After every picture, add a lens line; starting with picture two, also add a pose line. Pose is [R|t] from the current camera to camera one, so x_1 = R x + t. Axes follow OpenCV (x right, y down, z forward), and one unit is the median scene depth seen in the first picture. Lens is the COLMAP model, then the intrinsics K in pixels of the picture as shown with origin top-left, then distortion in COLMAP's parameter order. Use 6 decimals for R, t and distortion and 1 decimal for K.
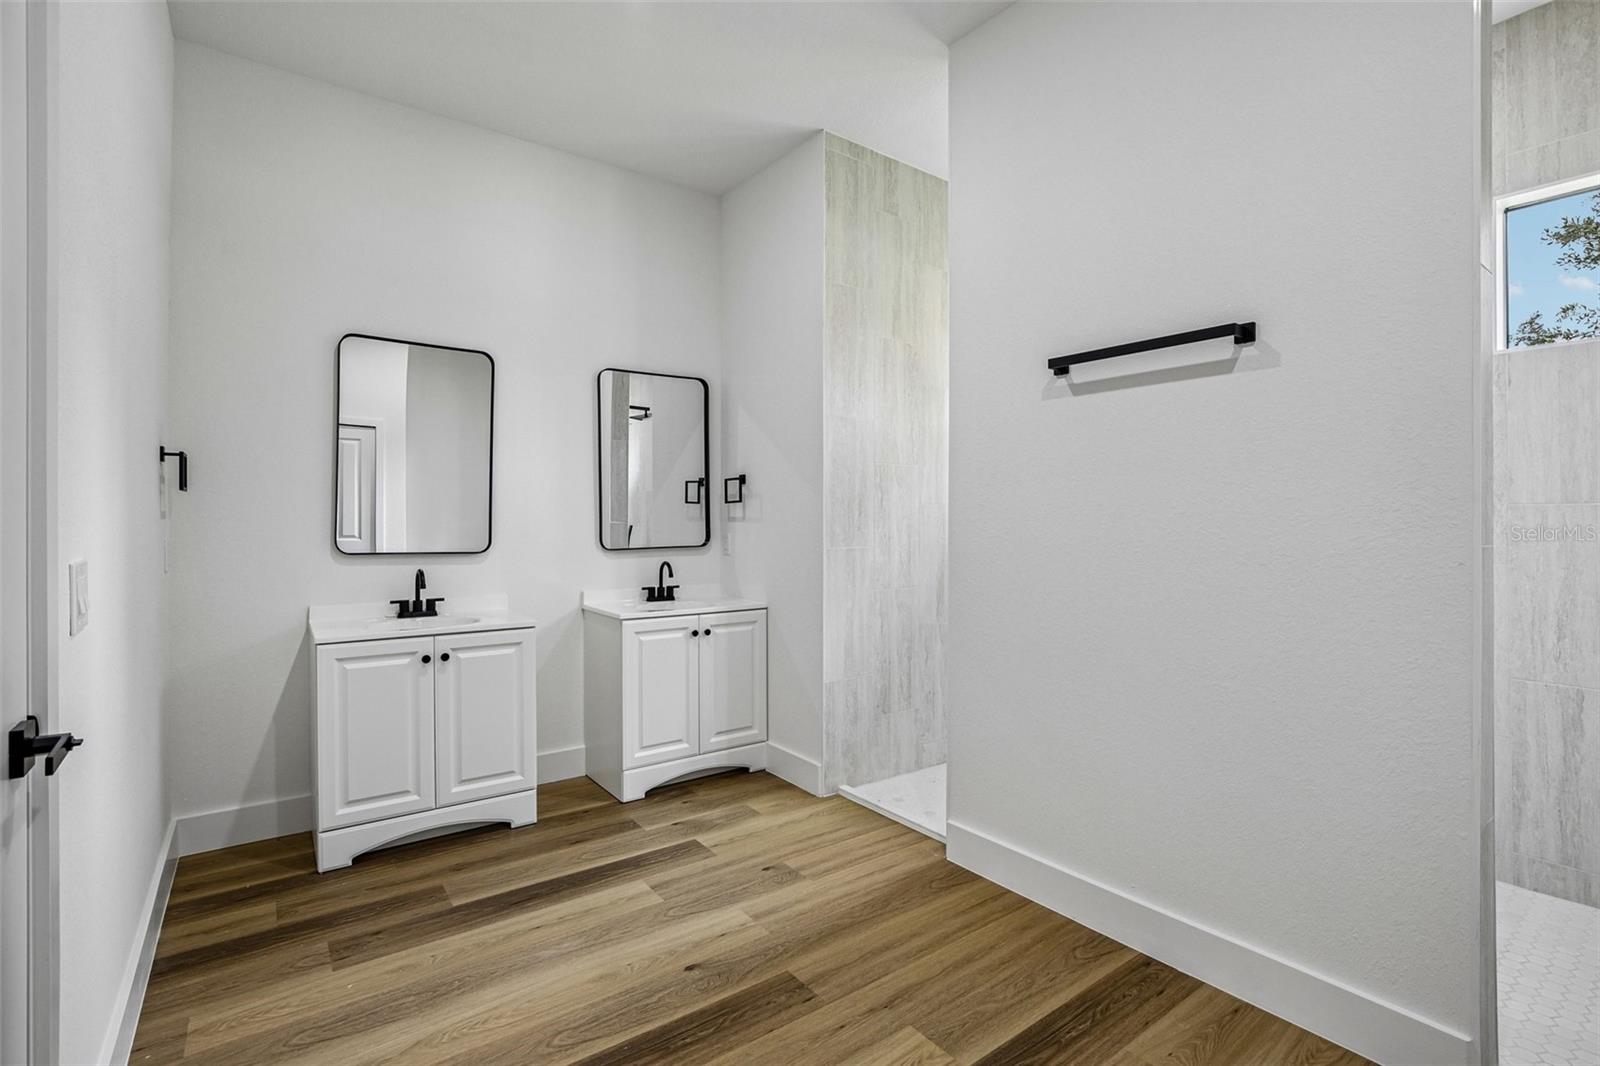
lens RADIAL K [[736.7, 0, 837.4], [0, 736.7, 513.0], [0, 0, 1]] dist [-0.031911, 0.006822]
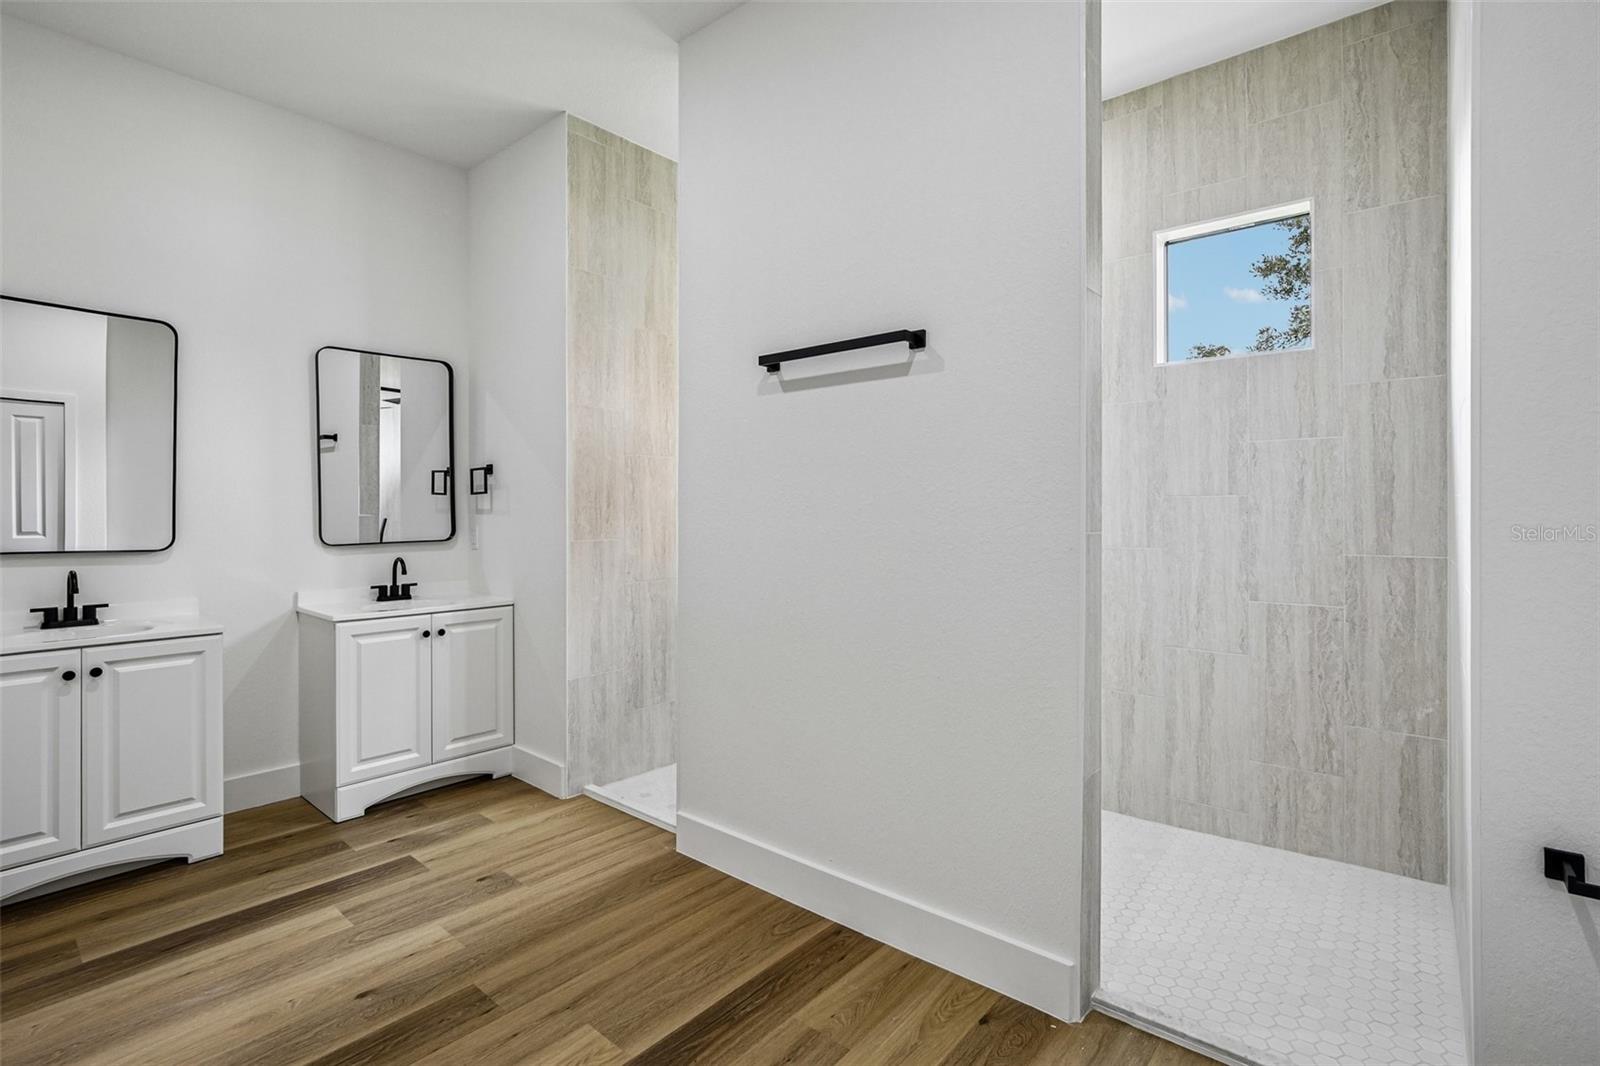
lens RADIAL K [[736.7, 0, 817.0], [0, 736.7, 499.1], [0, 0, 1]] dist [-0.031911, 0.006822]
pose [[0.974232, -0.000152, 0.225548, 0.112043], [0.001656, 0.999978, -0.006478, -0.000877], [-0.225542, 0.006684, 0.974211, -0.021982]]
